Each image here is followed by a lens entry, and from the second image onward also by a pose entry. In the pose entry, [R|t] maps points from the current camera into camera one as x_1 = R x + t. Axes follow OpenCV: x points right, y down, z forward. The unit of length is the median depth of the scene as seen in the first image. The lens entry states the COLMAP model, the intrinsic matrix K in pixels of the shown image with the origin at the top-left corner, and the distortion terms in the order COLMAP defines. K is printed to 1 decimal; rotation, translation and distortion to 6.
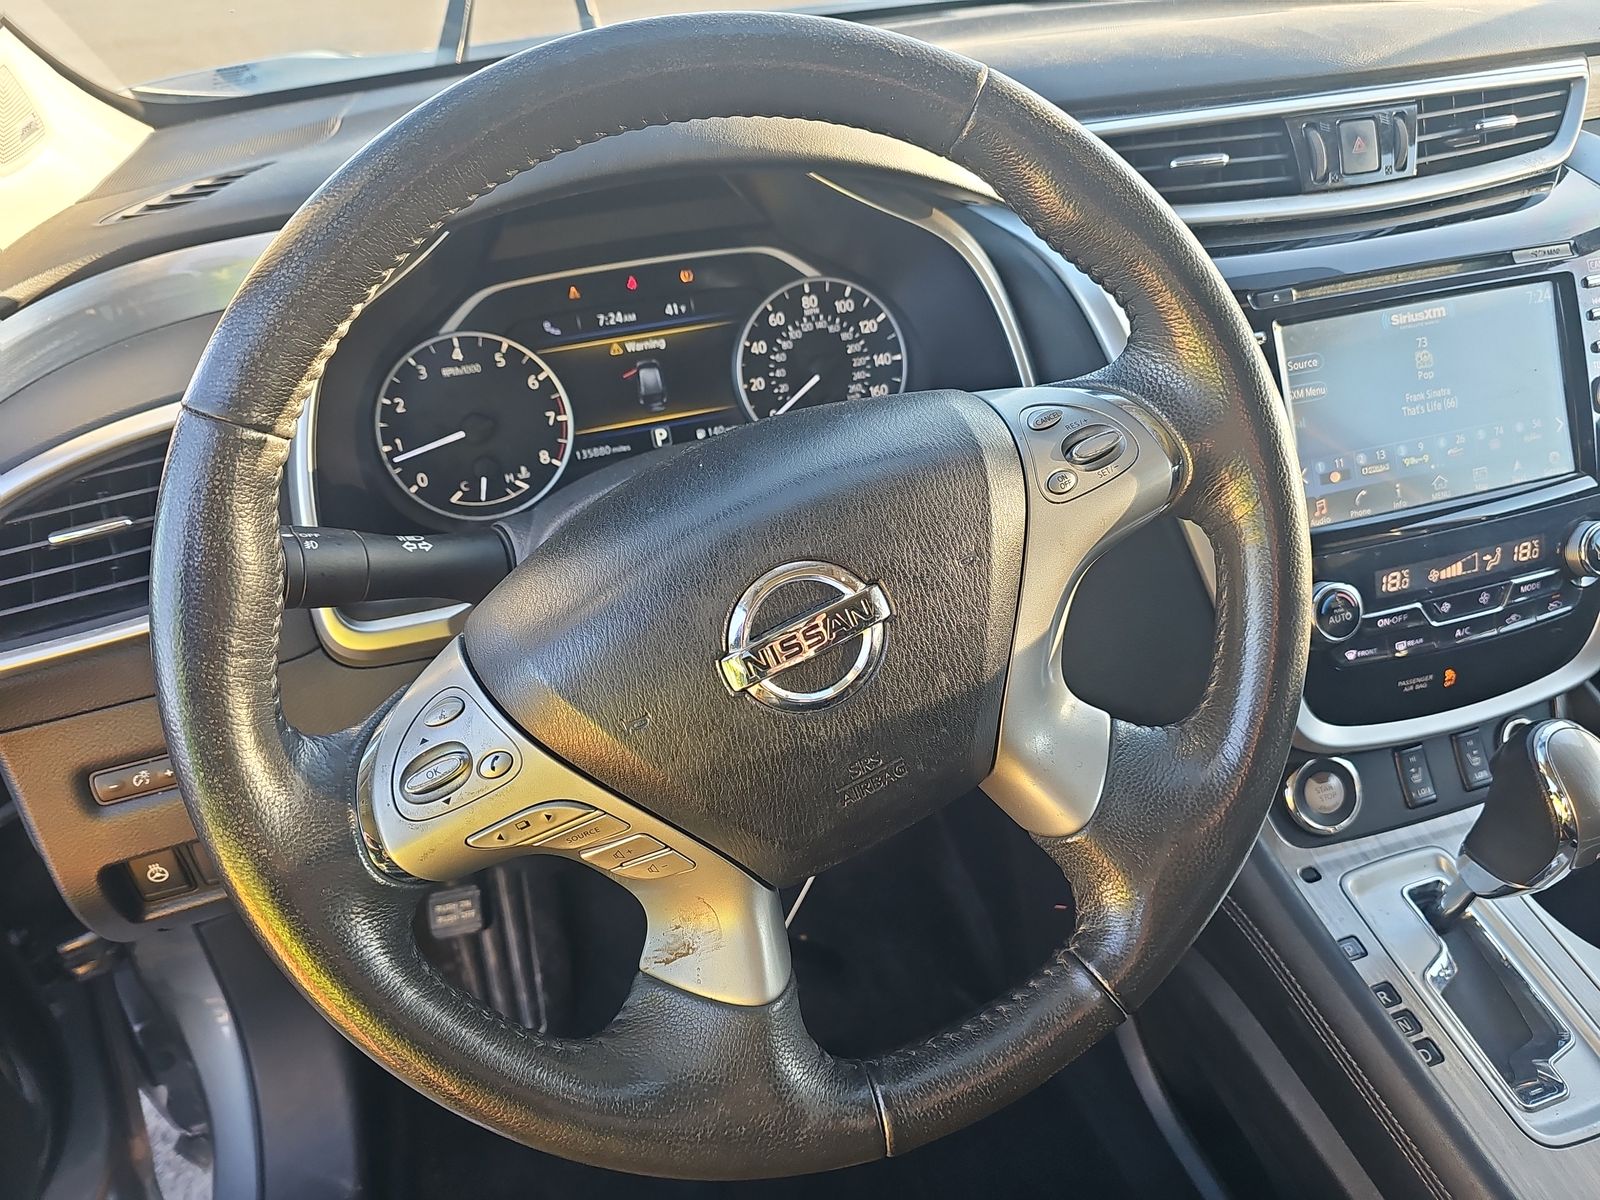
lens RADIAL K [[1067.8, 0, 800.0], [0, 1067.8, 600.0], [0, 0, 1]] dist [0.001487, -0.028991]
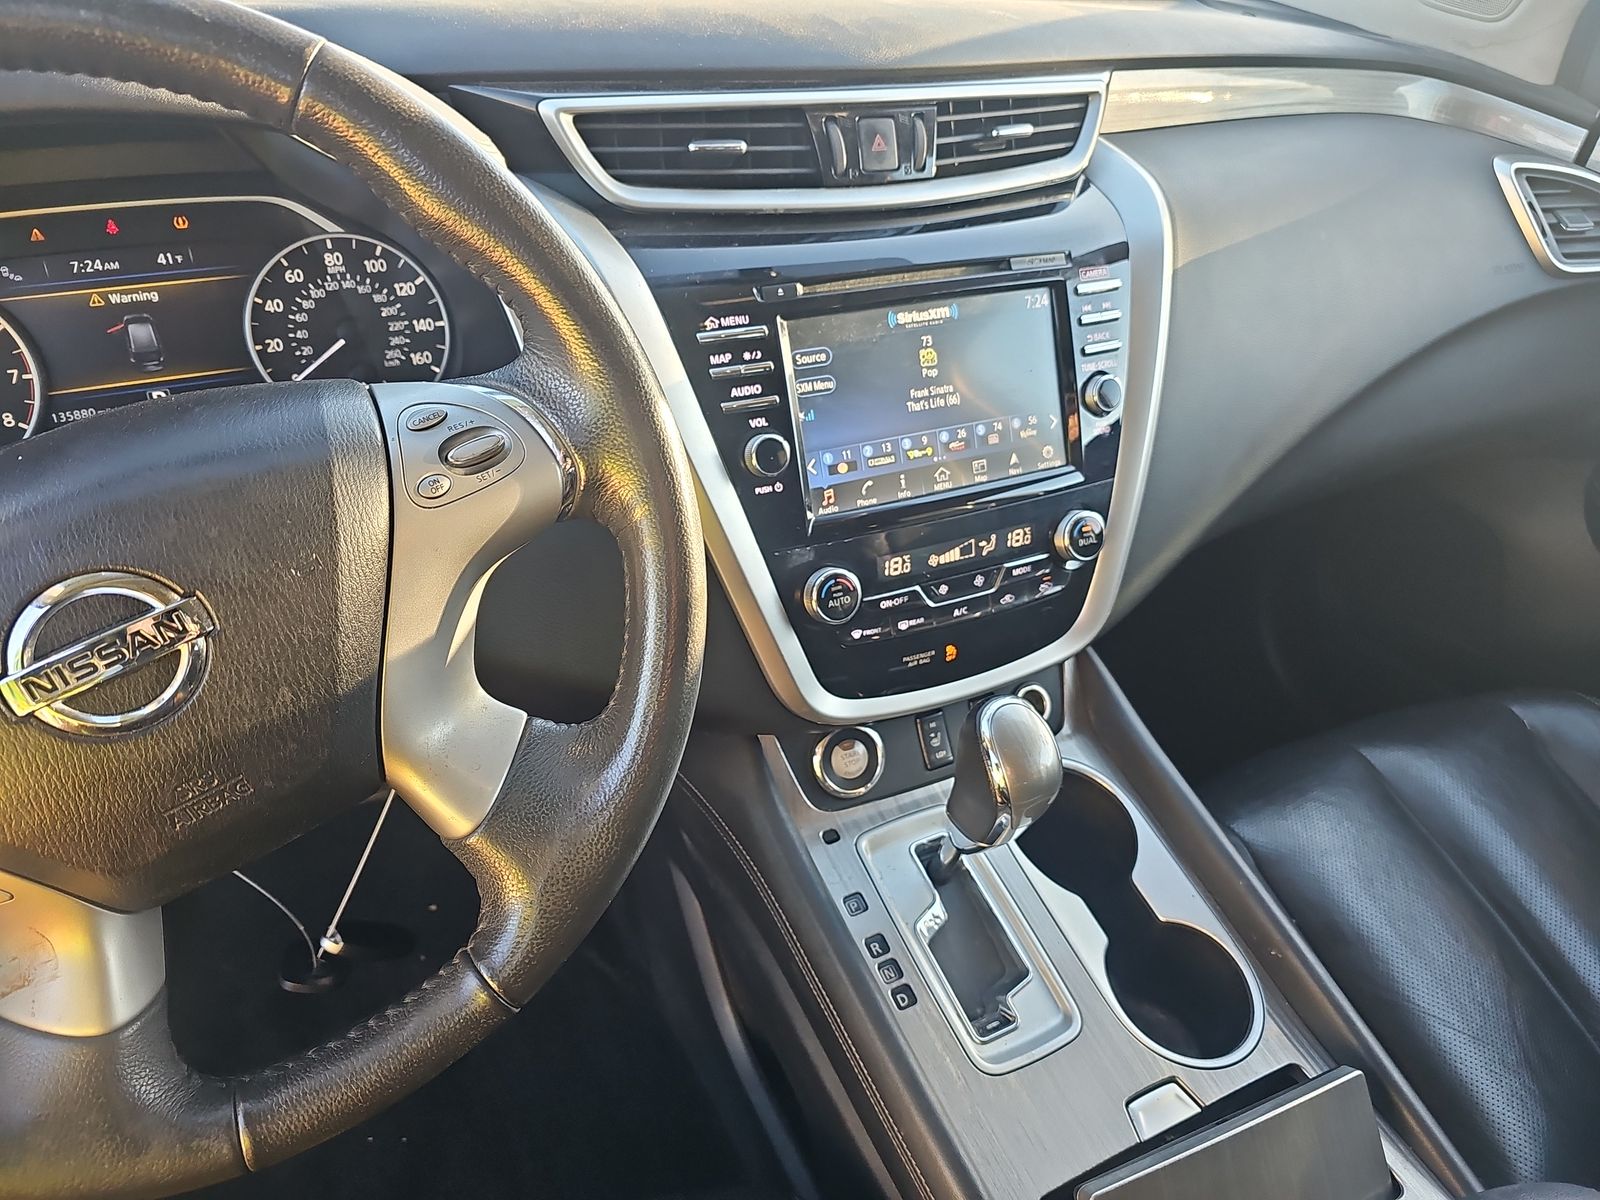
lens RADIAL K [[1059.9, 0, 801.6], [0, 1059.9, 614.7], [0, 0, 1]] dist [0.033718, -0.067698]
pose [[0.972889, -0.007001, 0.231165, 0.210778], [-0.008230, 0.997860, 0.064860, -0.036044], [-0.231125, -0.065004, 0.970750, -0.020614]]
